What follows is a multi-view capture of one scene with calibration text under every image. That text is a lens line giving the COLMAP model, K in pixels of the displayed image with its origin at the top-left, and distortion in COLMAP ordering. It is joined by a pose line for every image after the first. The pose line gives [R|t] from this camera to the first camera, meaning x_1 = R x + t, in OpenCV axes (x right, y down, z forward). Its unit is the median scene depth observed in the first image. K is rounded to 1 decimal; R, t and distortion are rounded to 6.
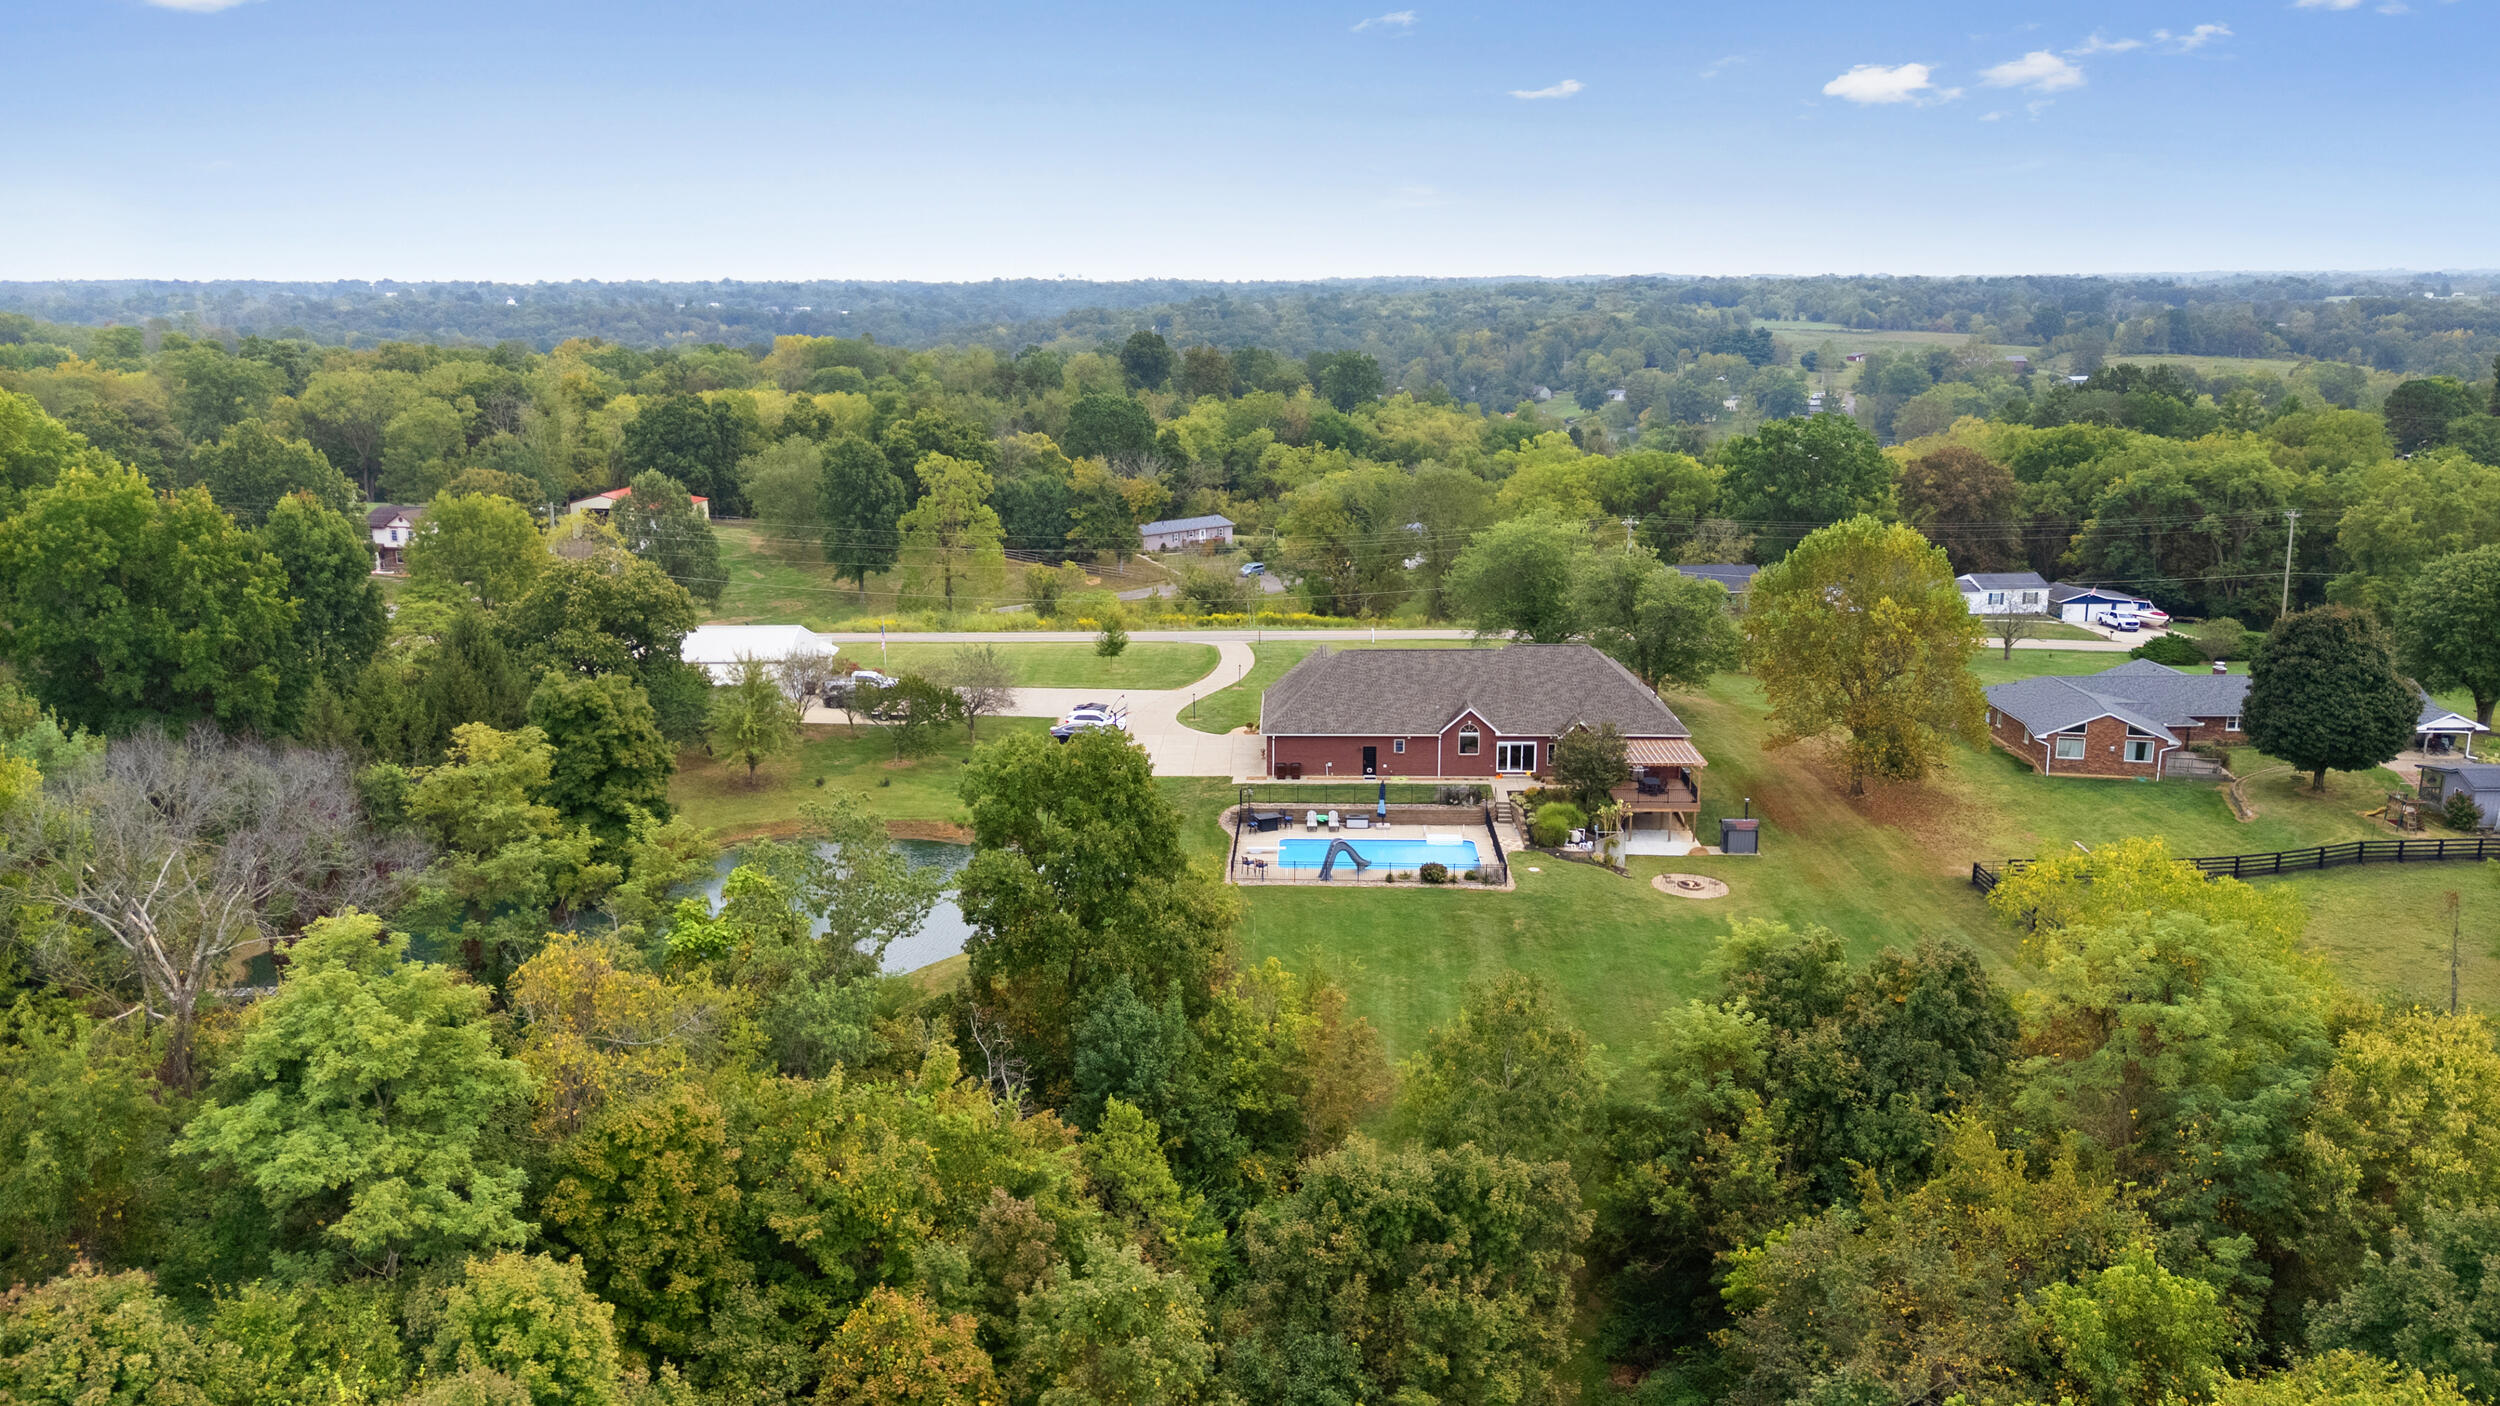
lens RADIAL K [[1843.7, 0, 1263.7], [0, 1843.7, 697.8], [0, 0, 1]] dist [0.058566, -0.048727]
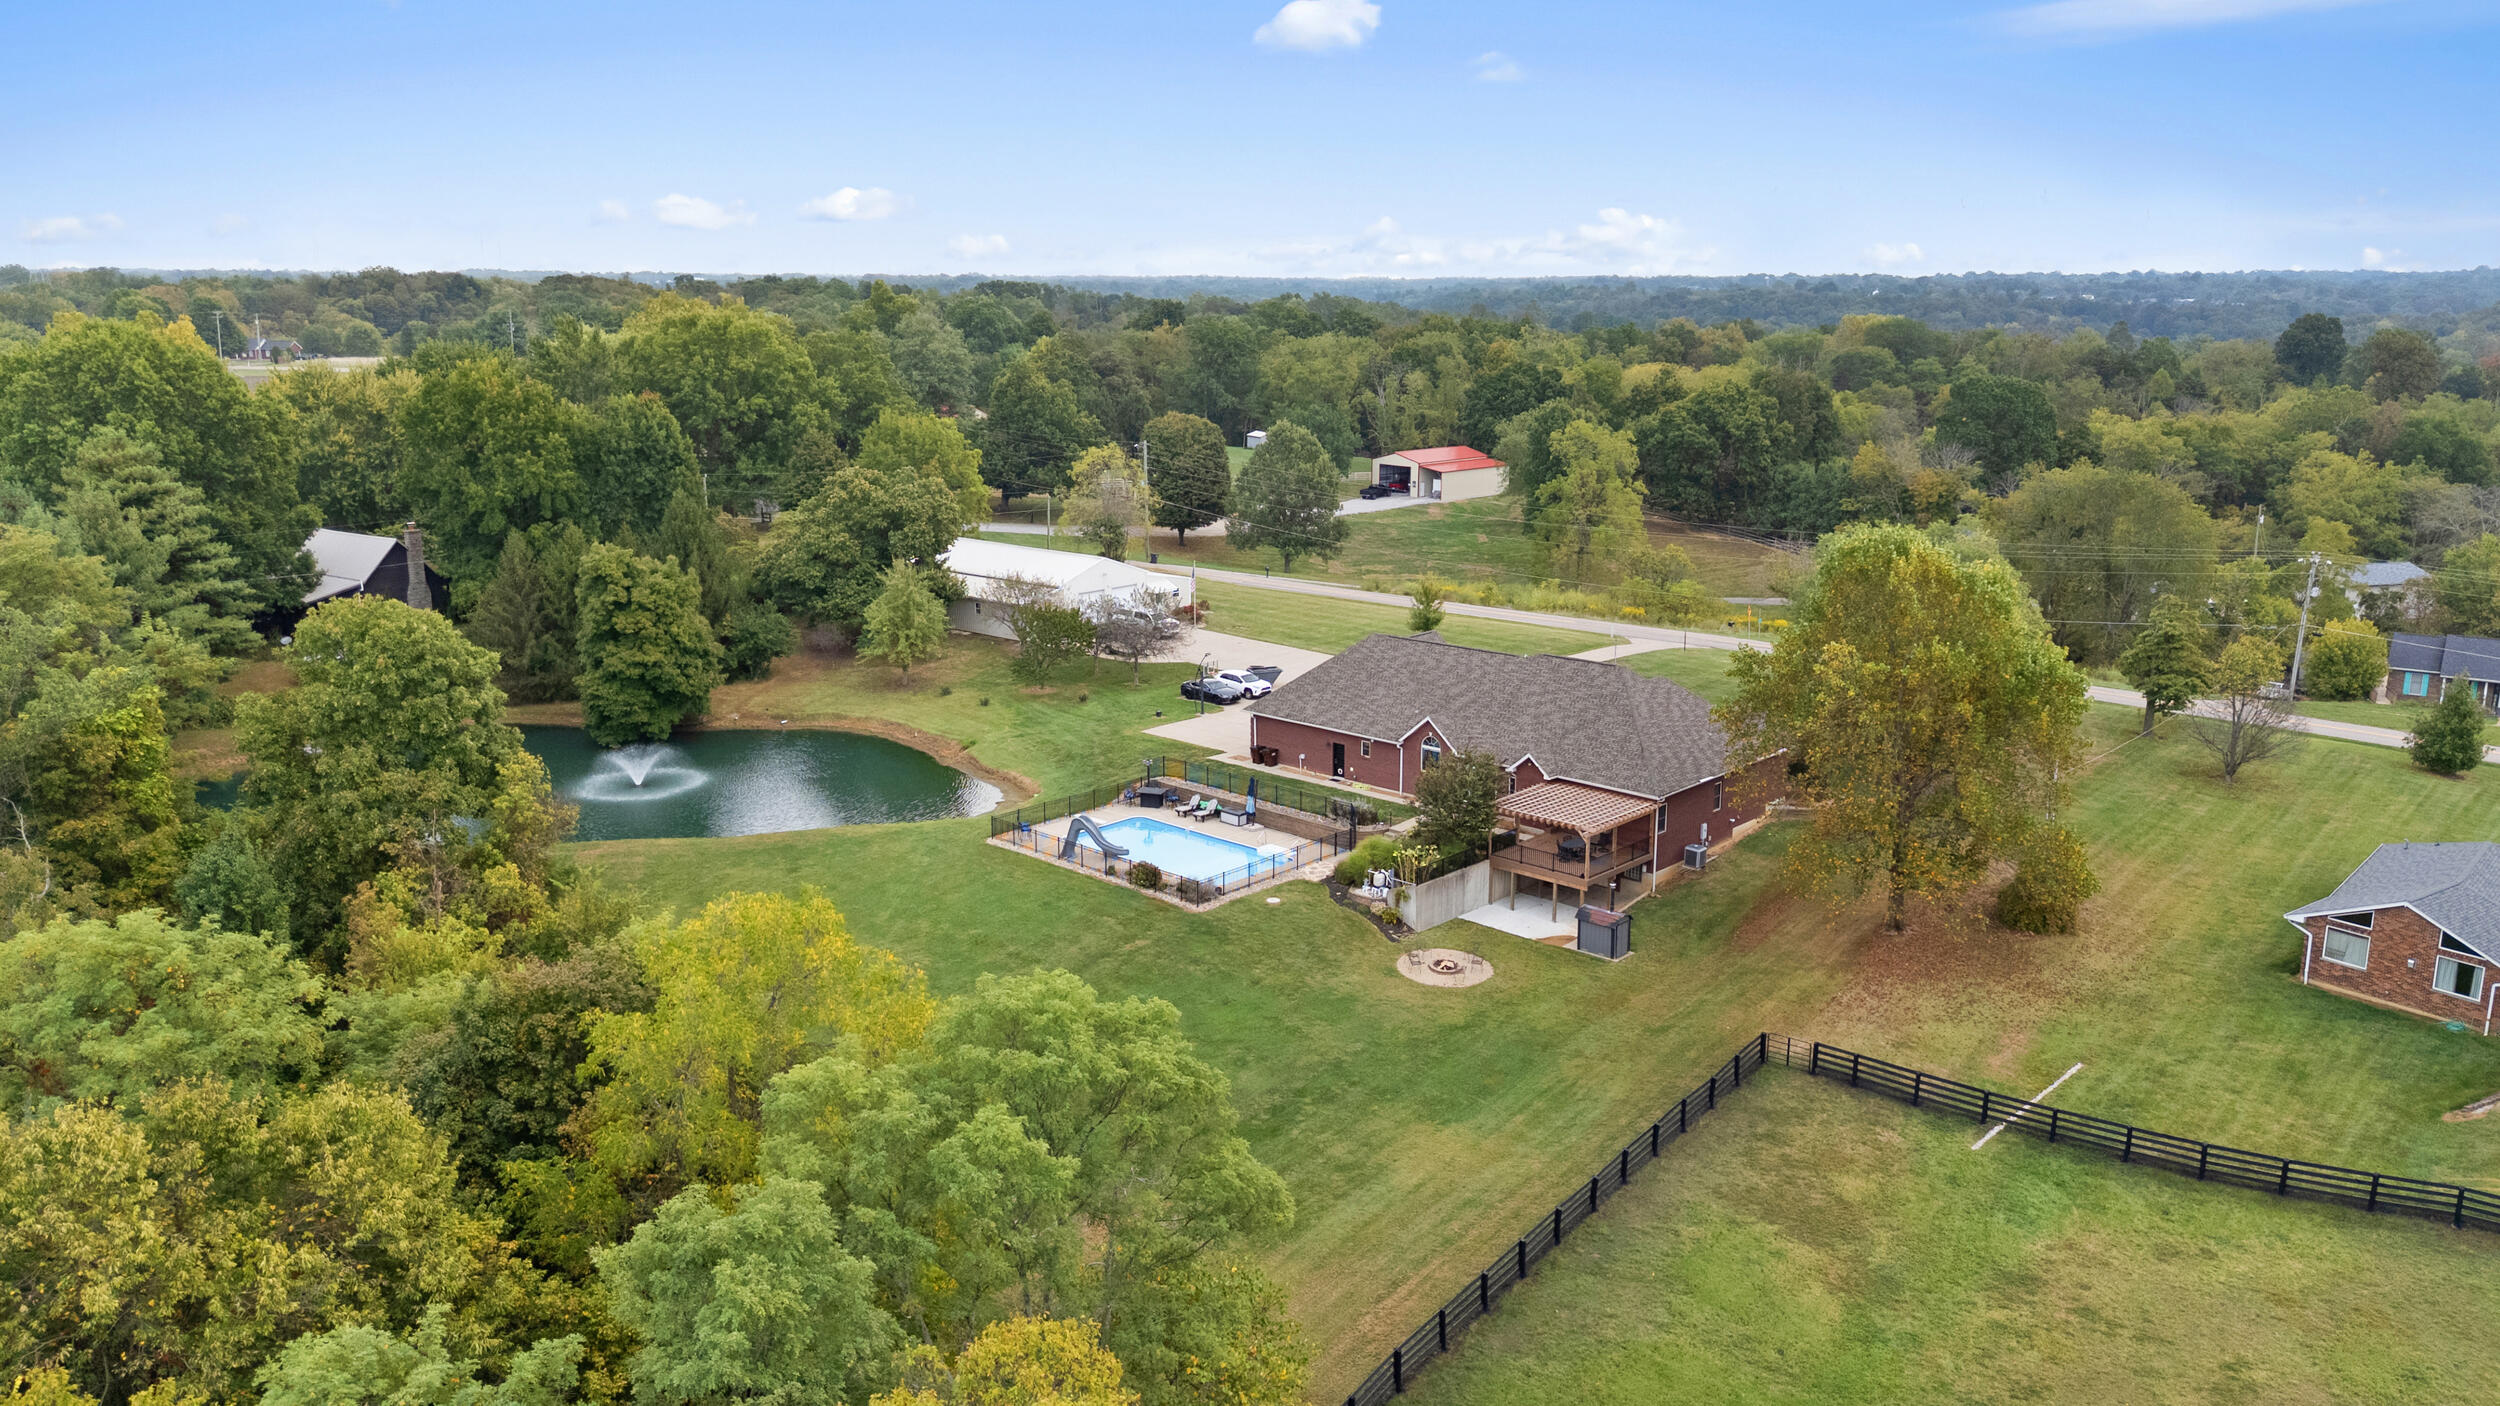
lens RADIAL K [[1843.7, 0, 1239.3], [0, 1843.7, 703.9], [0, 0, 1]] dist [0.058566, -0.048727]
pose [[0.751592, 0.153055, -0.641626, 0.330264], [-0.147199, 0.987096, 0.063038, -0.022873], [0.642995, 0.047068, 0.764423, 0.175768]]
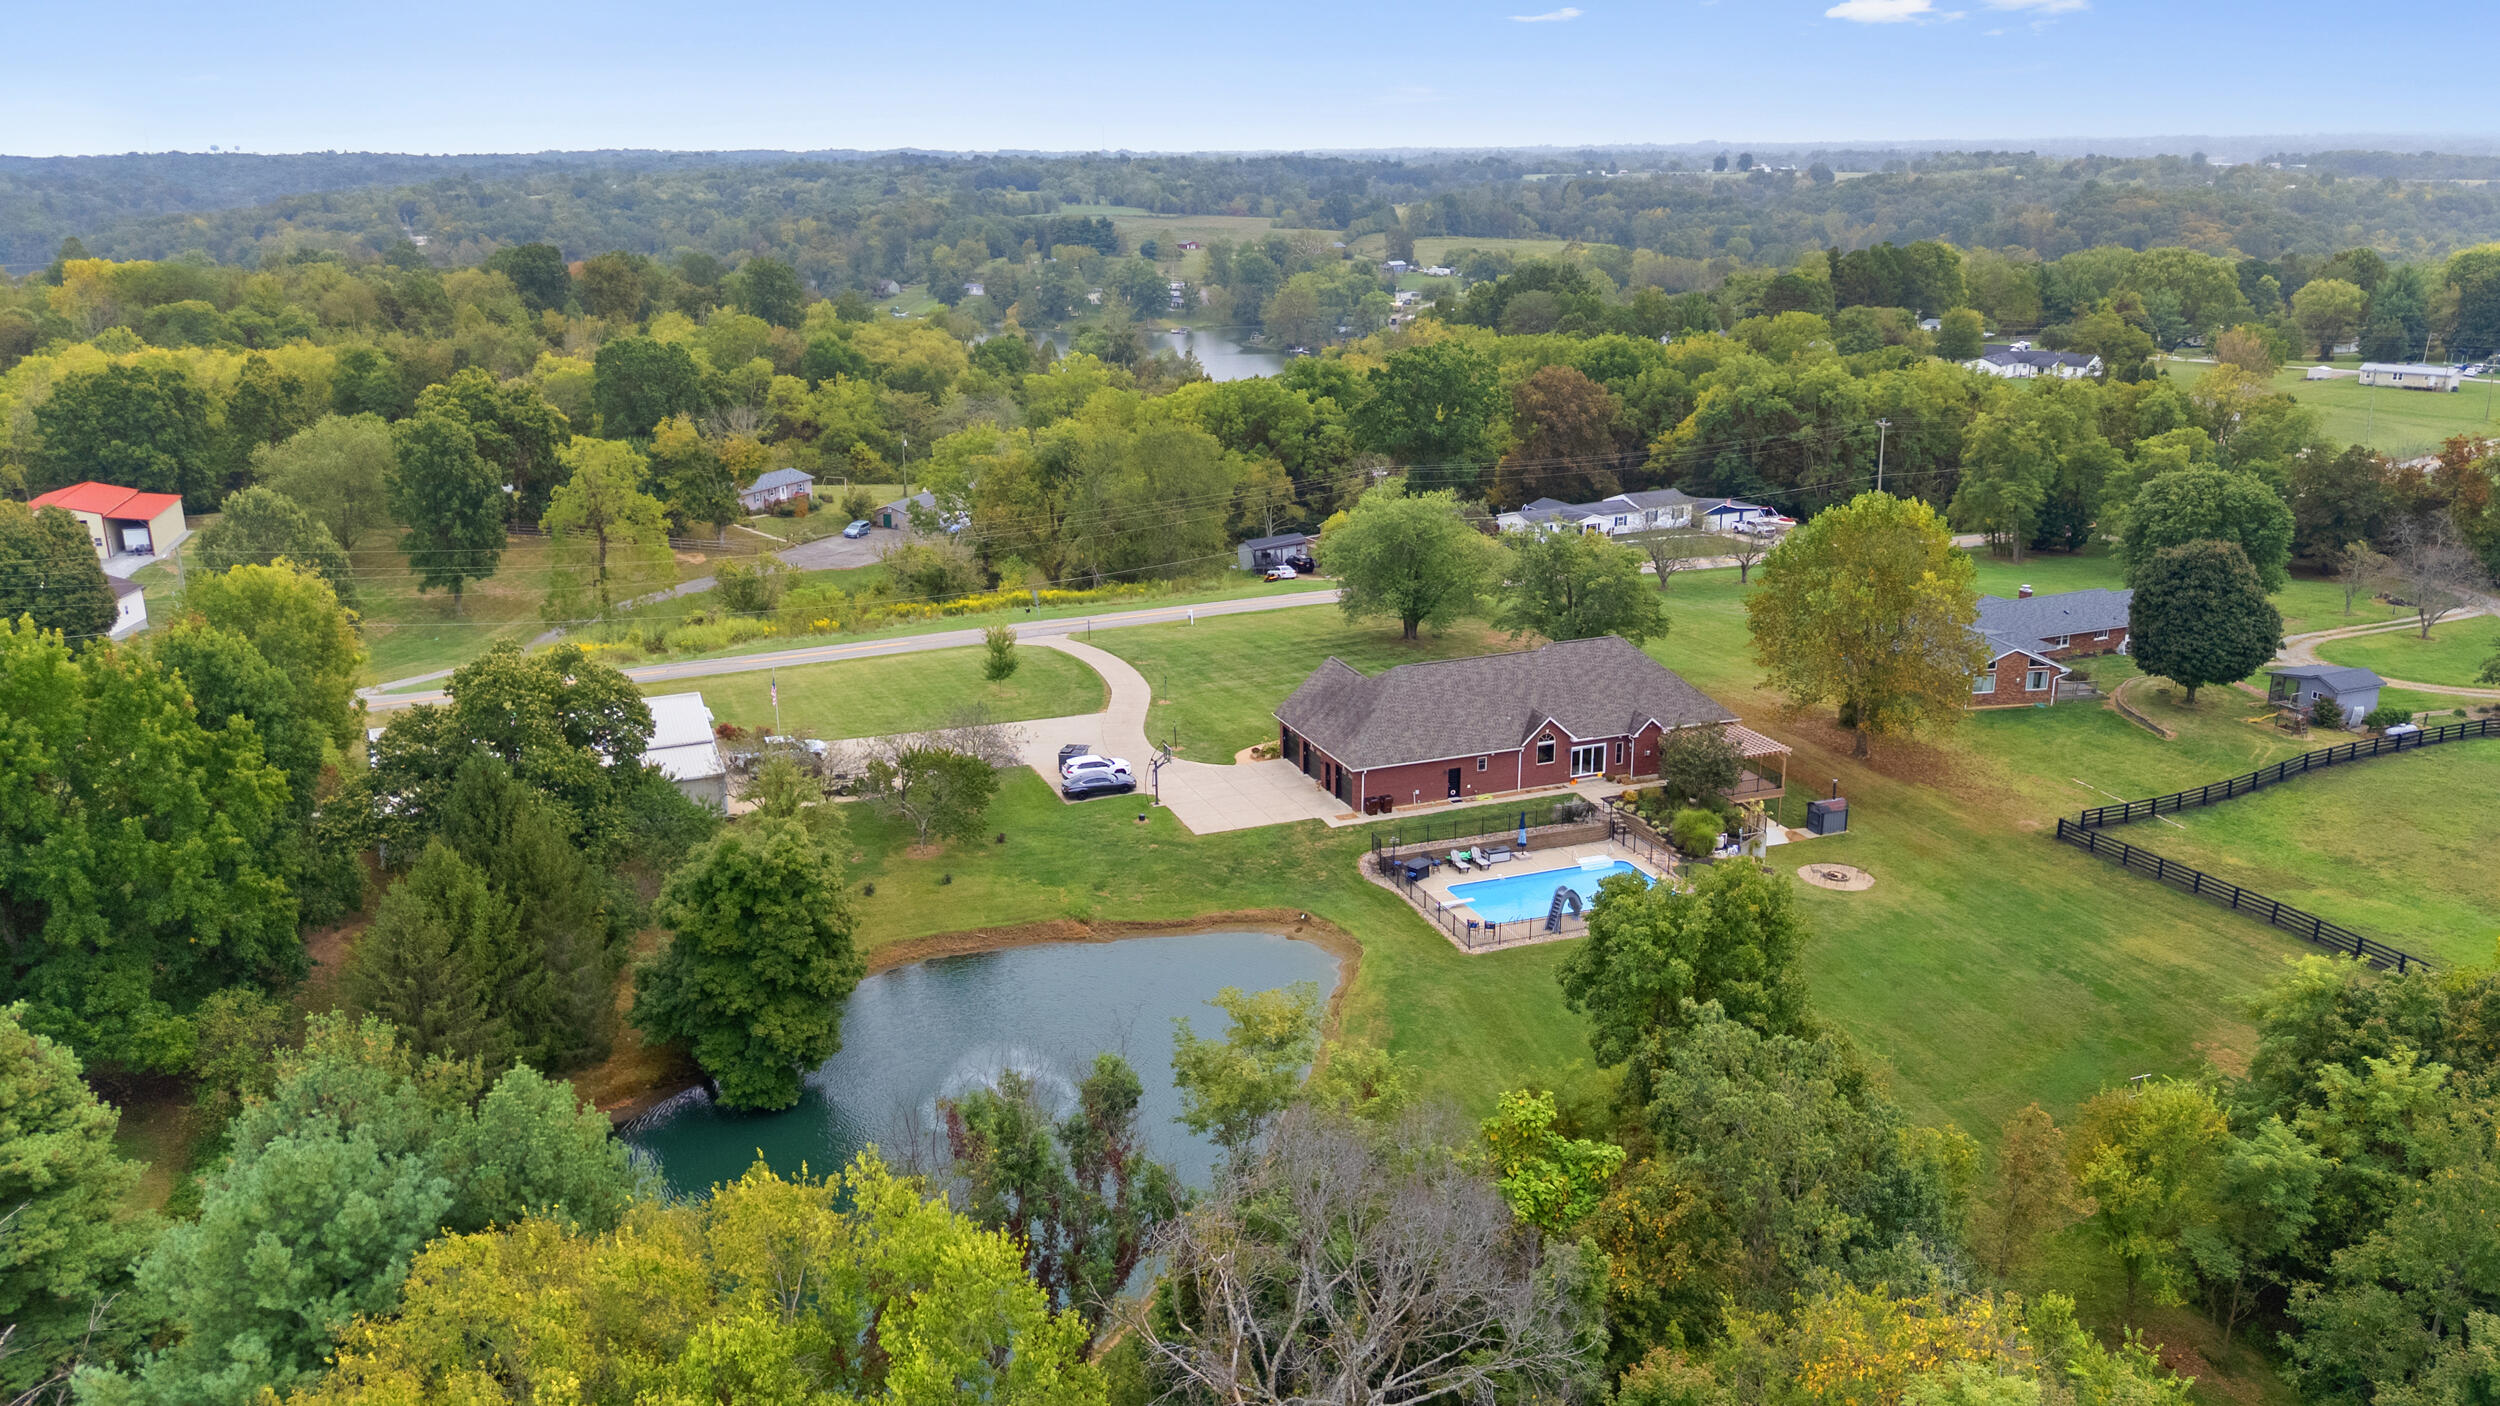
lens RADIAL K [[1843.7, 0, 1261.3], [0, 1843.7, 719.6], [0, 0, 1]] dist [0.058566, -0.048727]
pose [[0.924319, -0.116300, 0.363469, -0.217708], [0.089023, 0.991866, 0.090980, -0.054195], [-0.371093, -0.051737, 0.927153, 0.087726]]
